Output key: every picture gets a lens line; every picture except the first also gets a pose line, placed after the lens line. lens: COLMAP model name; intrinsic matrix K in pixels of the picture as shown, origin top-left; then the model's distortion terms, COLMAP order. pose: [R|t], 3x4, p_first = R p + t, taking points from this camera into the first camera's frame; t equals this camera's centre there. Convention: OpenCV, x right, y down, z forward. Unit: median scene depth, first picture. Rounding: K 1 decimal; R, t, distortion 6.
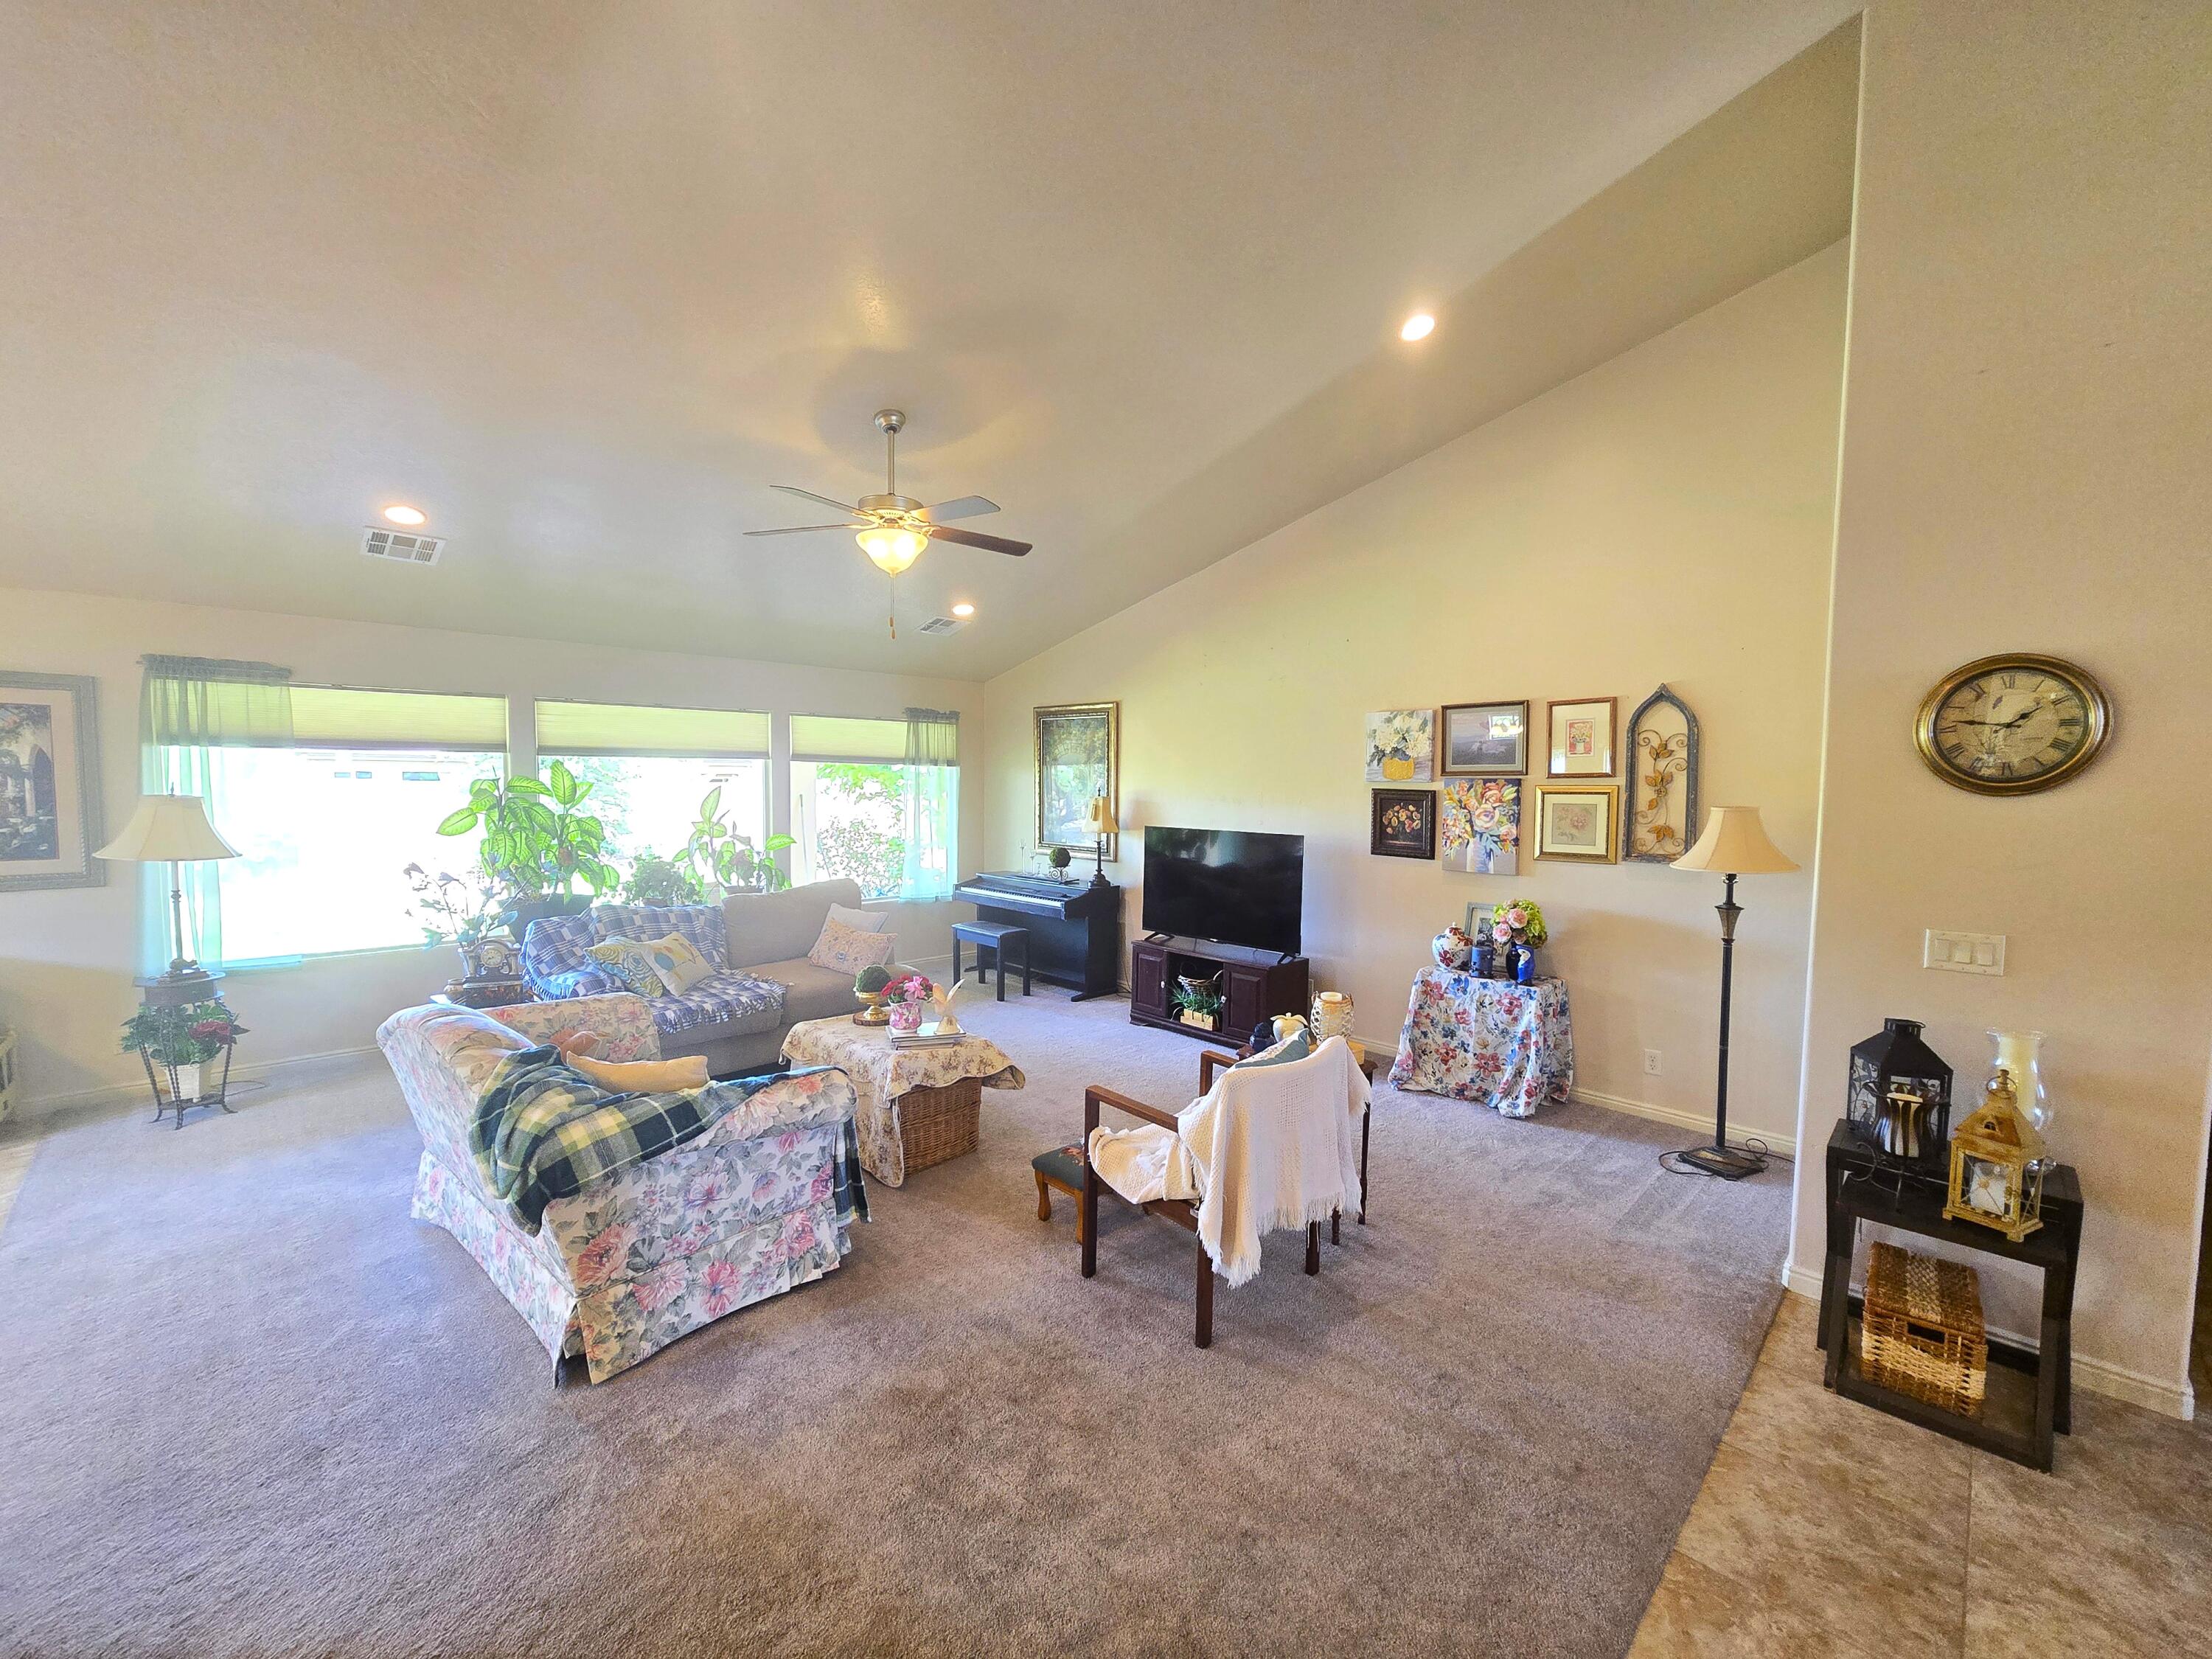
lens RADIAL K [[905.5, 0, 1114.0], [0, 905.5, 827.7], [0, 0, 1]] dist [-0.007991, 0.004292]
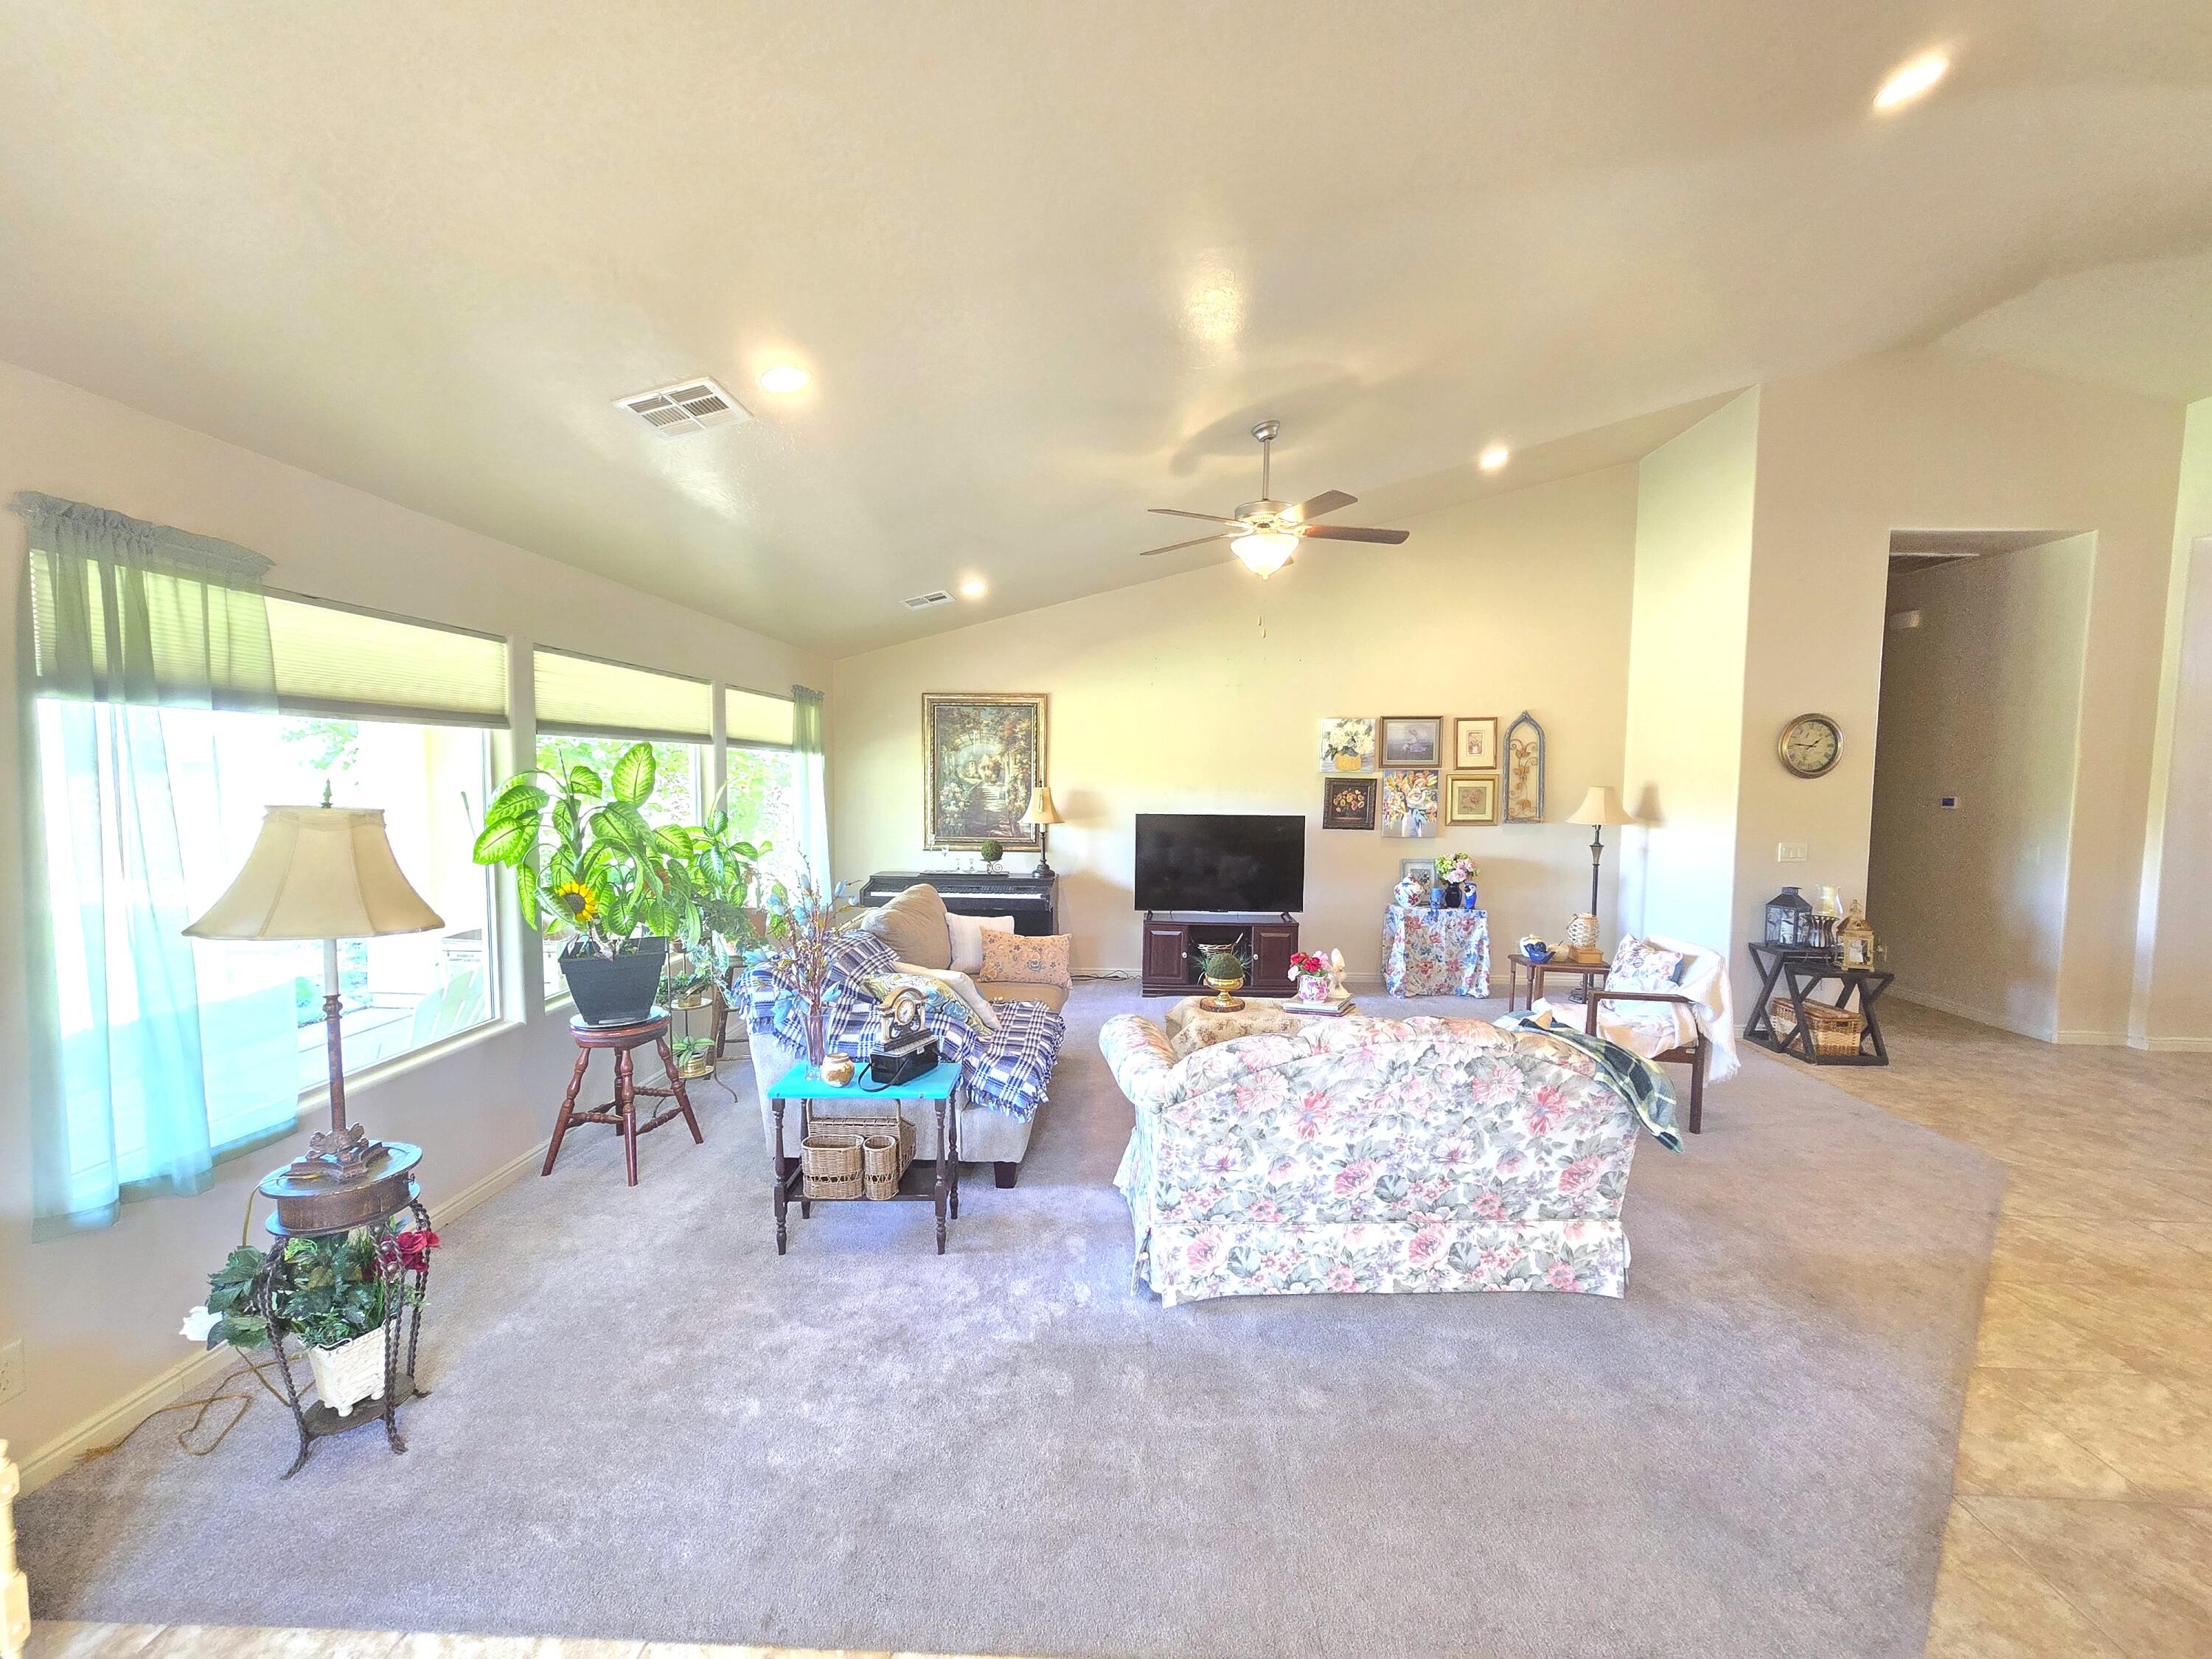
lens RADIAL K [[905.5, 0, 1116.5], [0, 905.5, 838.1], [0, 0, 1]] dist [-0.007991, 0.004292]
pose [[0.735507, -0.051270, 0.675575, -0.891309], [0.035716, 0.998680, 0.036905, -0.017162], [-0.676575, -0.003015, 0.736367, 0.278779]]
